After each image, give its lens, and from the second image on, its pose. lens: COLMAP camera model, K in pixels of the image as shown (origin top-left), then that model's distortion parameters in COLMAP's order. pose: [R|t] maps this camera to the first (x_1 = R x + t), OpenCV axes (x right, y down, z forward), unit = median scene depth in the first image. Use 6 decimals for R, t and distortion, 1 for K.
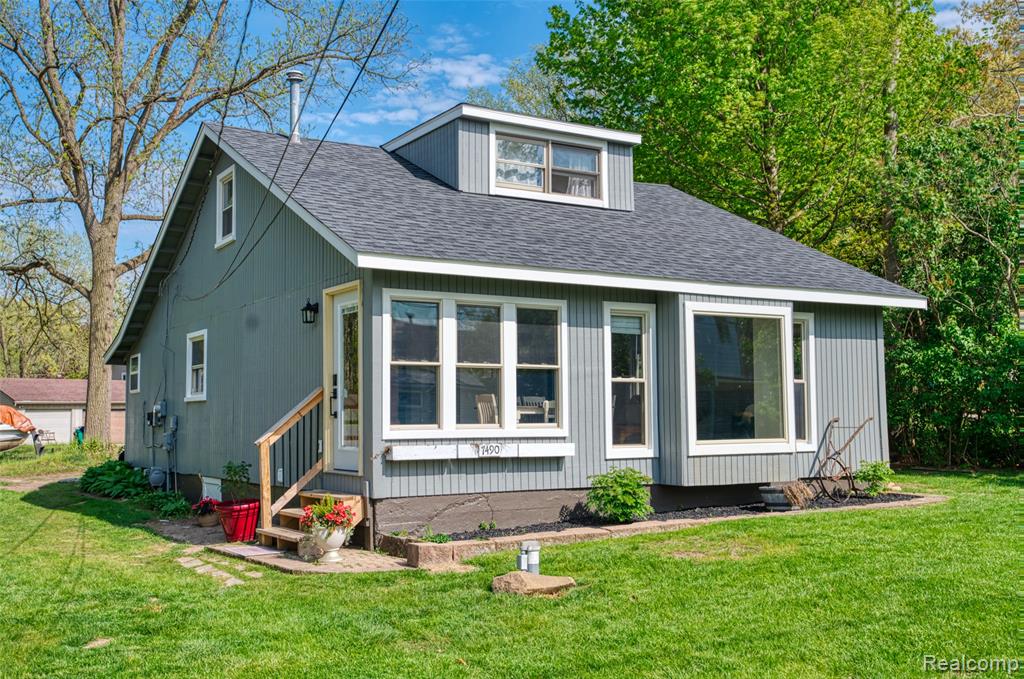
lens RADIAL K [[1026.7, 0, 472.9], [0, 1026.7, 341.0], [0, 0, 1]] dist [0.058164, 0.002343]
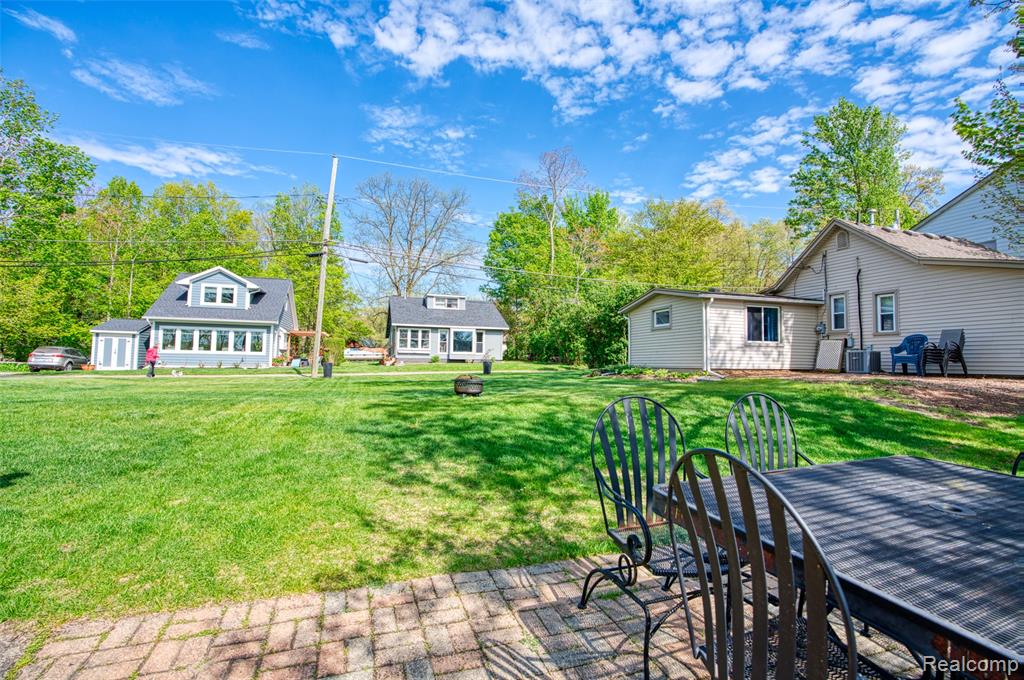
lens RADIAL K [[472.7, 0, 523.2], [0, 472.7, 343.3], [0, 0, 1]] dist [-0.003511, 0.009615]
pose [[0.976784, 0.012756, -0.213846, 1.240759], [-0.005800, 0.999434, 0.033122, -0.049759], [0.214148, -0.031113, 0.976306, -1.683647]]
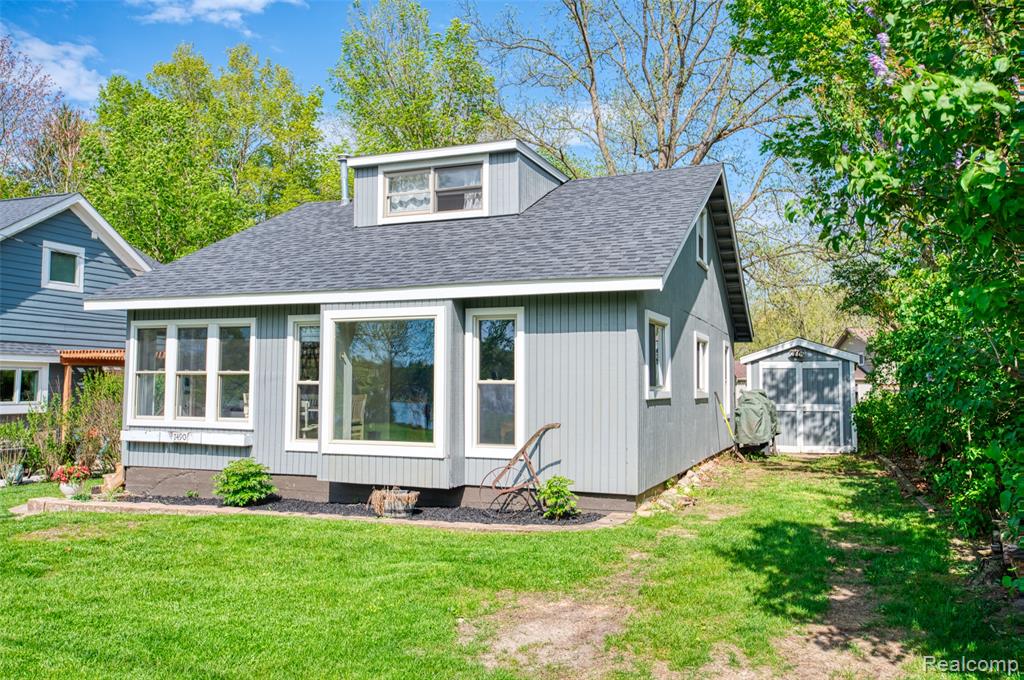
lens RADIAL K [[846.3, 0, 514.1], [0, 846.3, 307.3], [0, 0, 1]] dist [0.000070, 0.003362]
pose [[0.599573, -0.067041, -0.797507, 1.052137], [0.044706, 0.997735, -0.050263, 0.012182], [0.799070, -0.005517, 0.601213, 0.625222]]
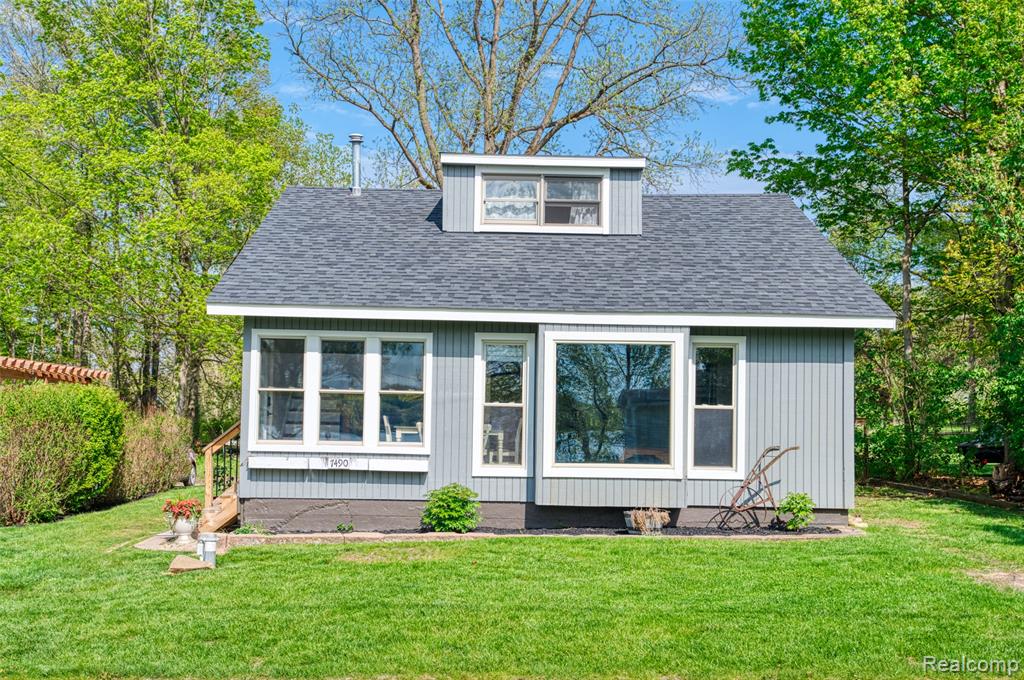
lens RADIAL K [[1139.1, 0, 512.0], [0, 1139.1, 340.0], [0, 0, 1]] dist [0.021409, 0.006700]
pose [[0.866107, -0.013359, -0.499679, 0.769595], [0.011937, 0.999910, -0.006042, -0.023060], [0.499715, -0.000732, 0.866189, -0.034519]]
